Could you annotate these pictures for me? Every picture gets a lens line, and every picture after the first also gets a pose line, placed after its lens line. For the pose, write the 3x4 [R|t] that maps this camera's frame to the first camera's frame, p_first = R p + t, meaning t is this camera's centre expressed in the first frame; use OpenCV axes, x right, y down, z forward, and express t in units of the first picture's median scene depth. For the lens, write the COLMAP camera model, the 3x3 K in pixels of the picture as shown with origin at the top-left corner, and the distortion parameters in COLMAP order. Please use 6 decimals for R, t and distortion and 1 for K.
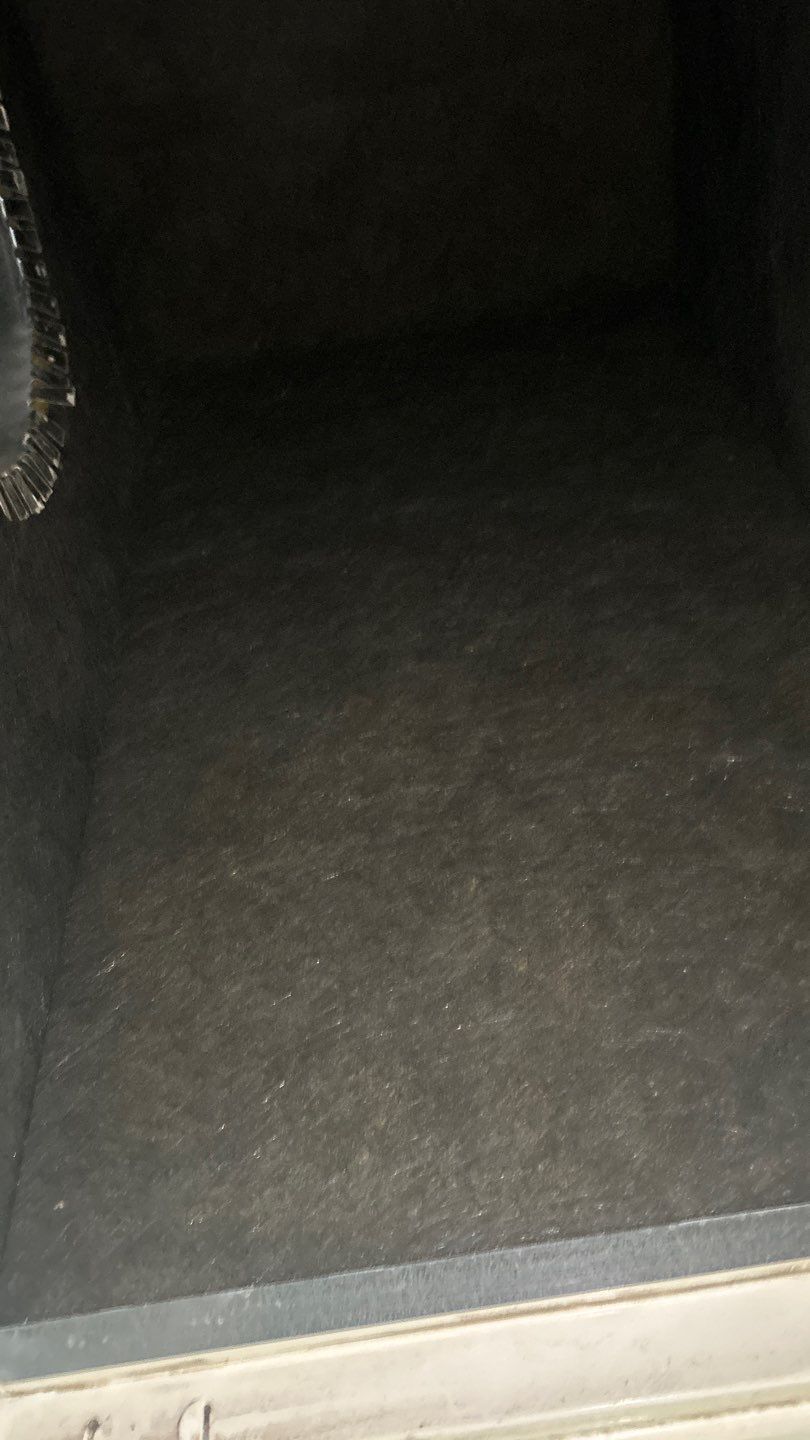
lens RADIAL K [[1098.1, 0, 388.4], [0, 1098.1, 761.1], [0, 0, 1]] dist [0.037839, -0.046968]
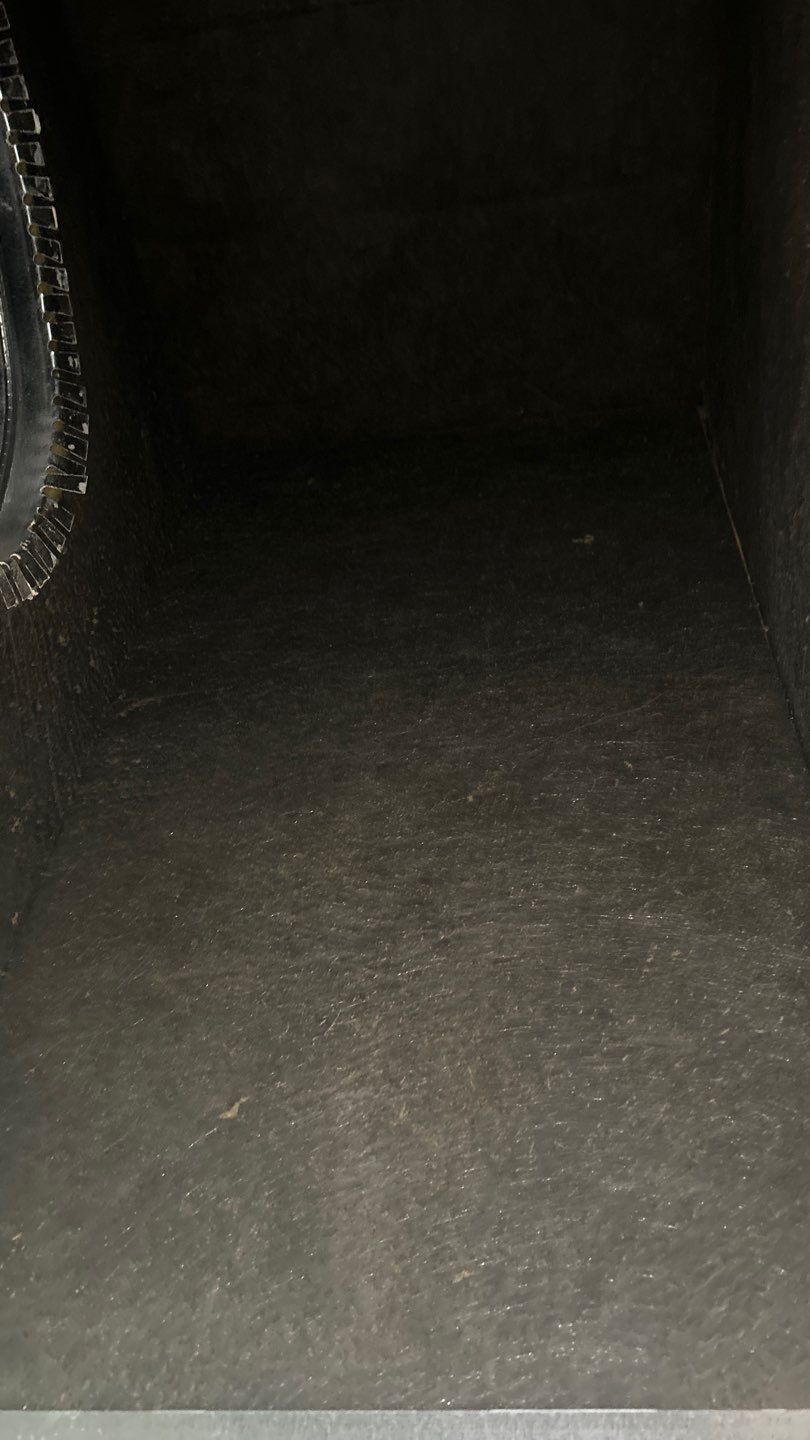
lens RADIAL K [[1098.1, 0, 401.7], [0, 1098.1, 744.8], [0, 0, 1]] dist [0.037839, -0.046968]
pose [[0.992324, 0.109683, -0.057119, 0.103896], [-0.111252, 0.993477, -0.025037, -0.095031], [0.054001, 0.031199, 0.998053, -0.026239]]
